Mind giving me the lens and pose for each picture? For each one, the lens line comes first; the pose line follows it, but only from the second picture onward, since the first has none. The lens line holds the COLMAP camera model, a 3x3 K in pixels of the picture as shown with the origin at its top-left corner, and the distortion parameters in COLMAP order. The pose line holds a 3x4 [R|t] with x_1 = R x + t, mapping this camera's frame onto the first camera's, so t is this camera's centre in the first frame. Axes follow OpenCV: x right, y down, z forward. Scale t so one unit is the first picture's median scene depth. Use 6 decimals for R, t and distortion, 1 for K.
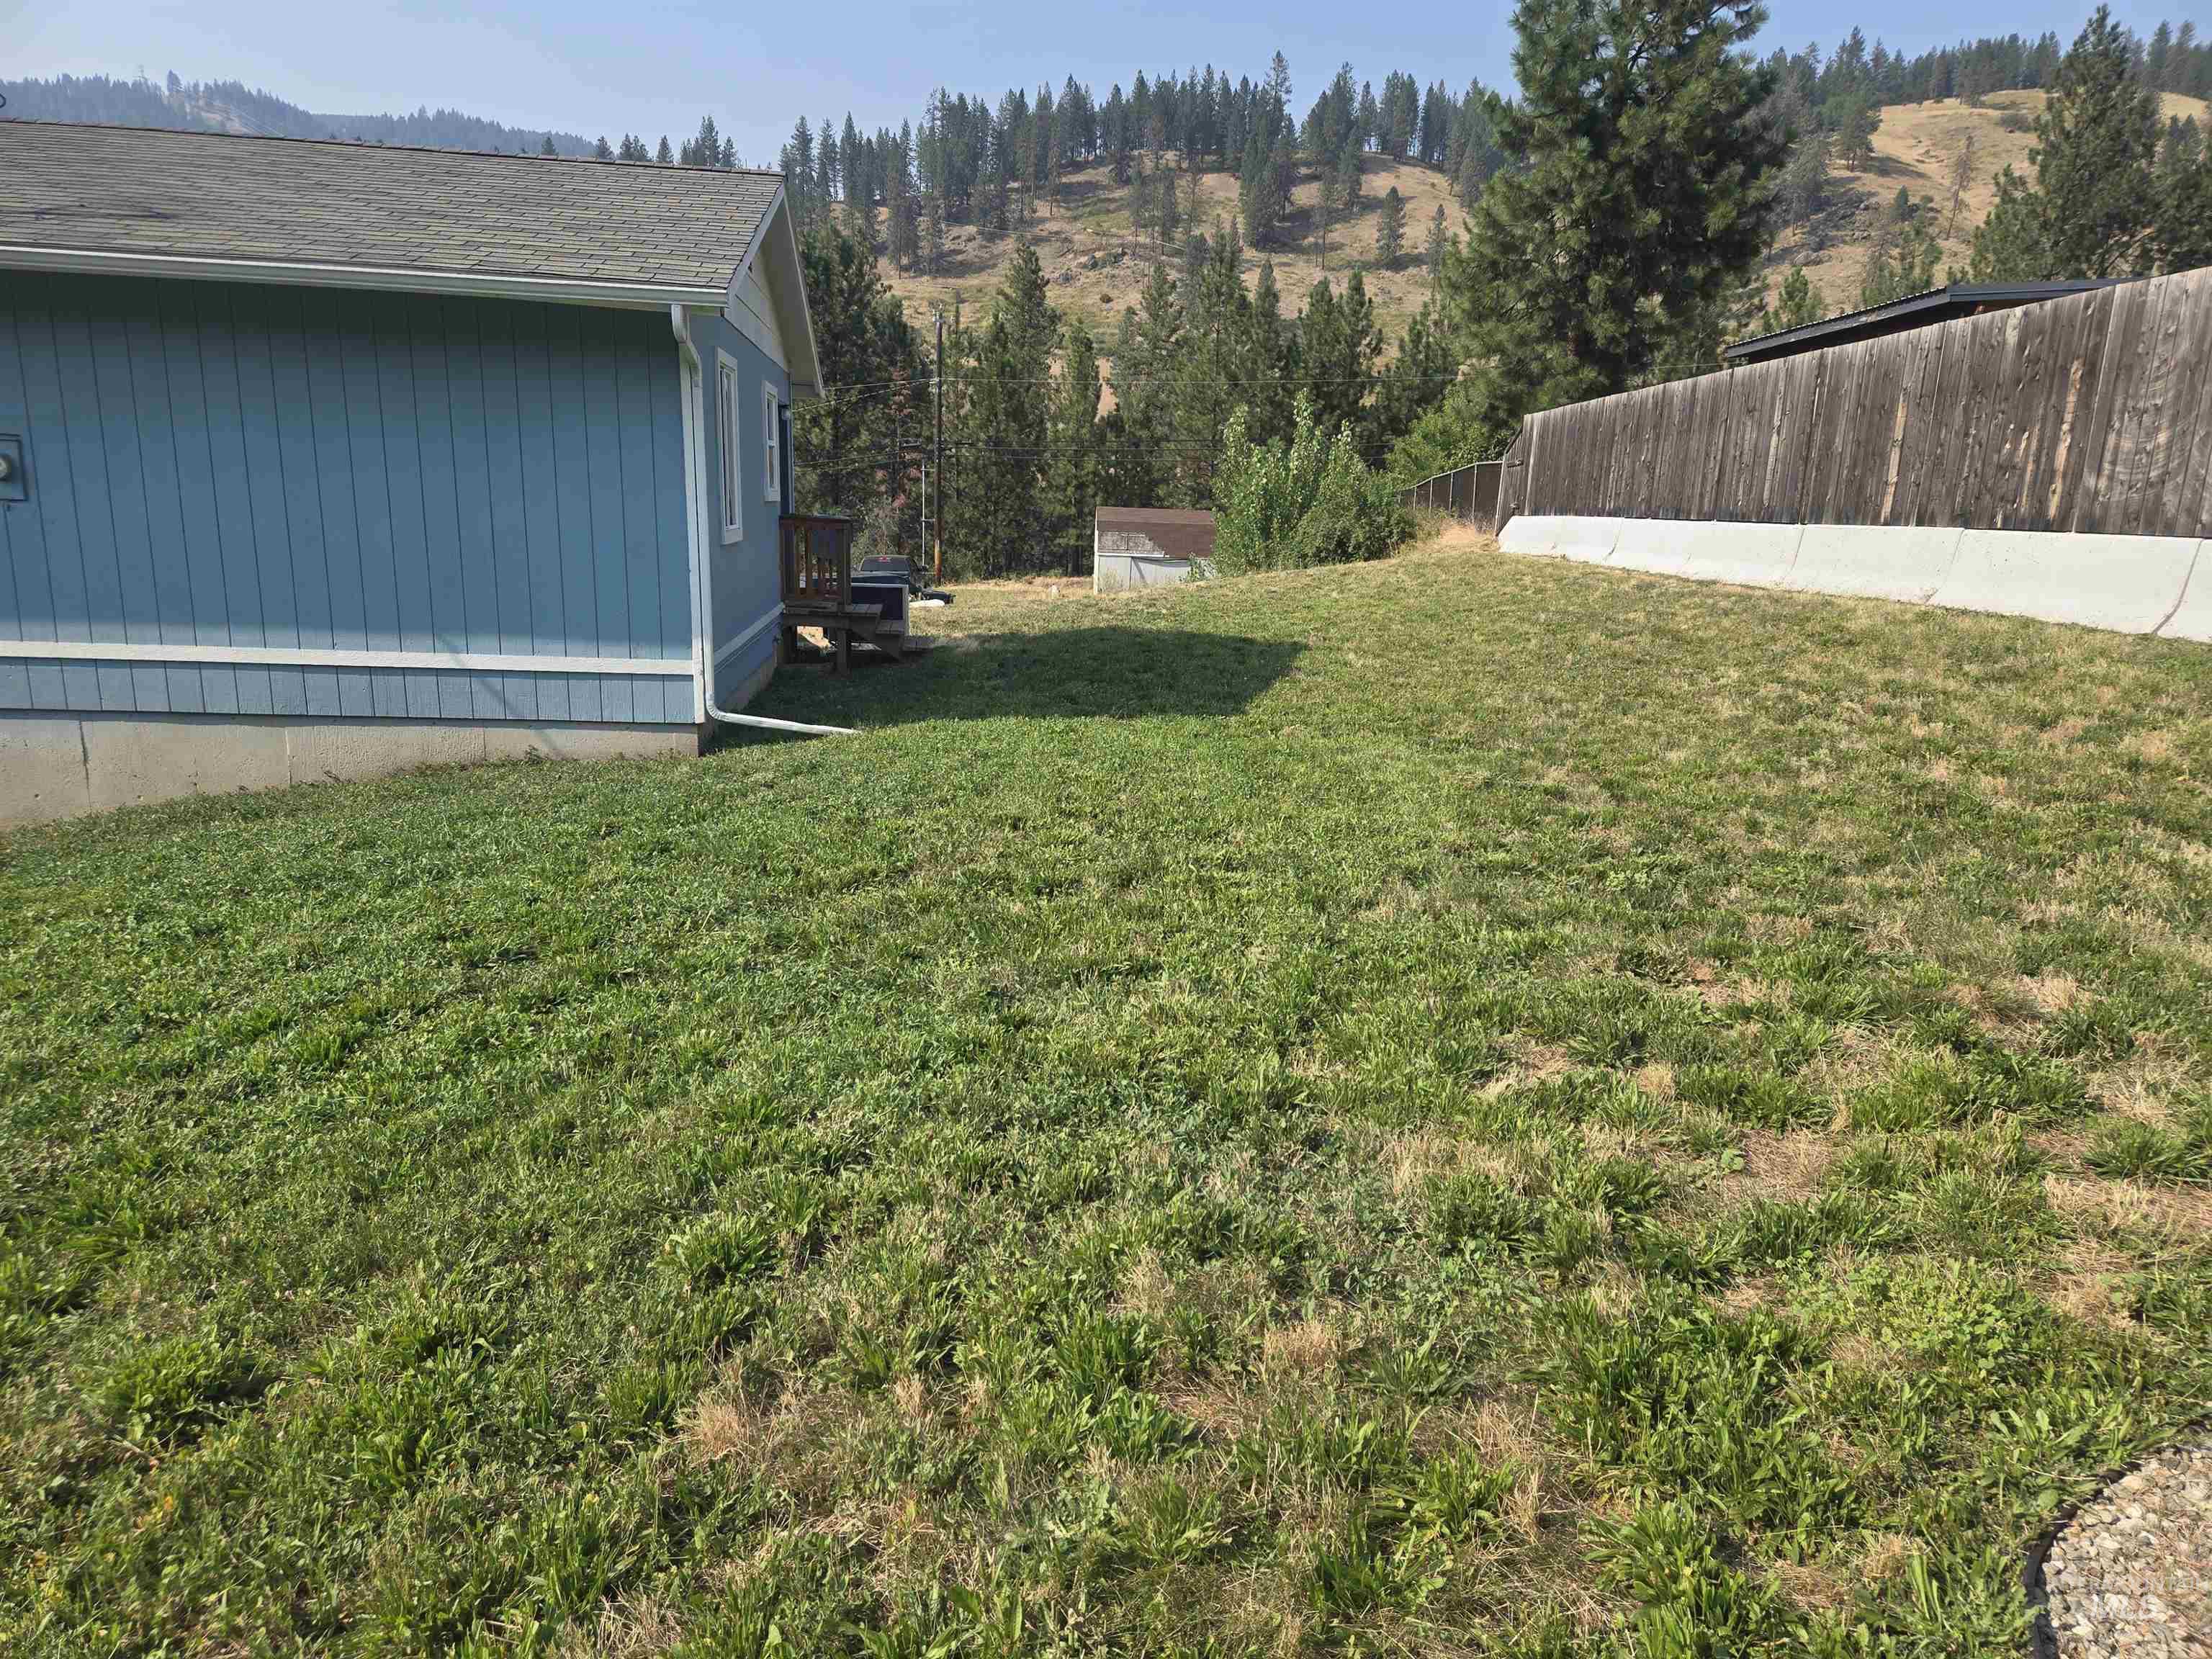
lens RADIAL K [[1443.6, 0, 1111.0], [0, 1443.6, 817.8], [0, 0, 1]] dist [0.058243, -0.052972]
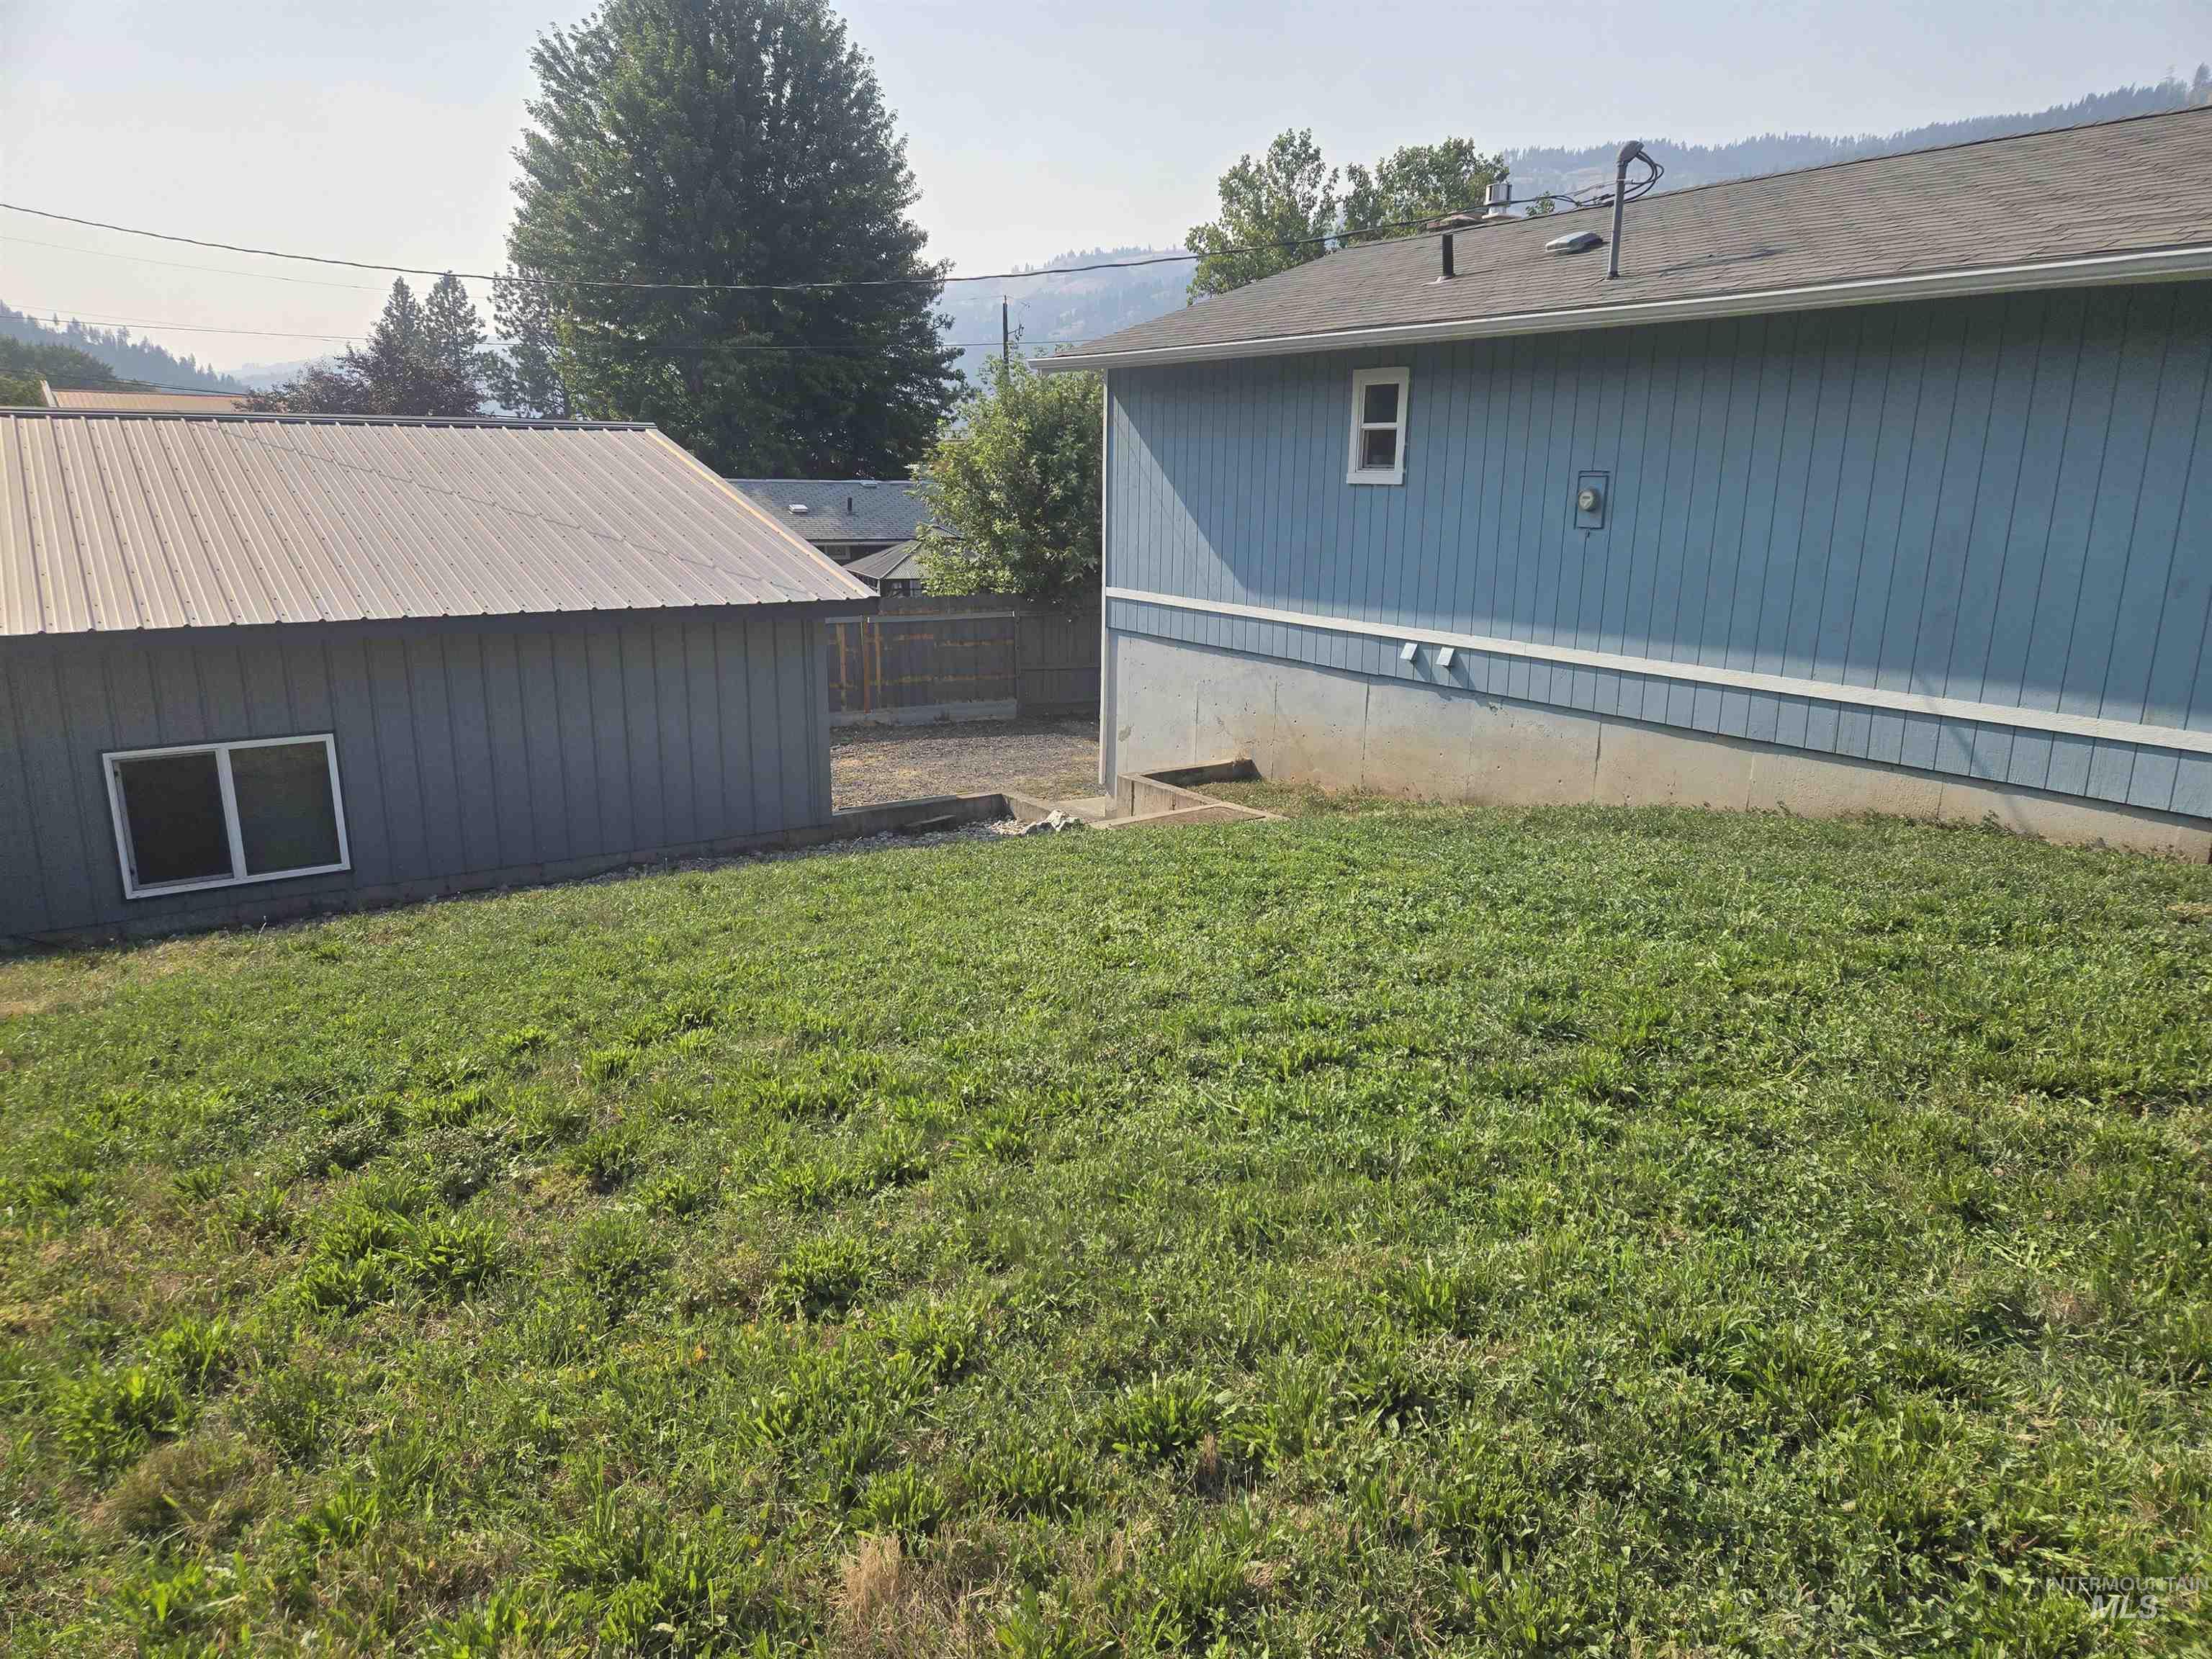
lens RADIAL K [[1443.6, 0, 1111.0], [0, 1443.6, 817.8], [0, 0, 1]] dist [0.058243, -0.052972]
pose [[0.453932, 0.175228, -0.873636, 0.121908], [-0.182725, 0.977941, 0.101206, -0.039878], [0.872099, 0.113695, 0.475938, 0.148678]]
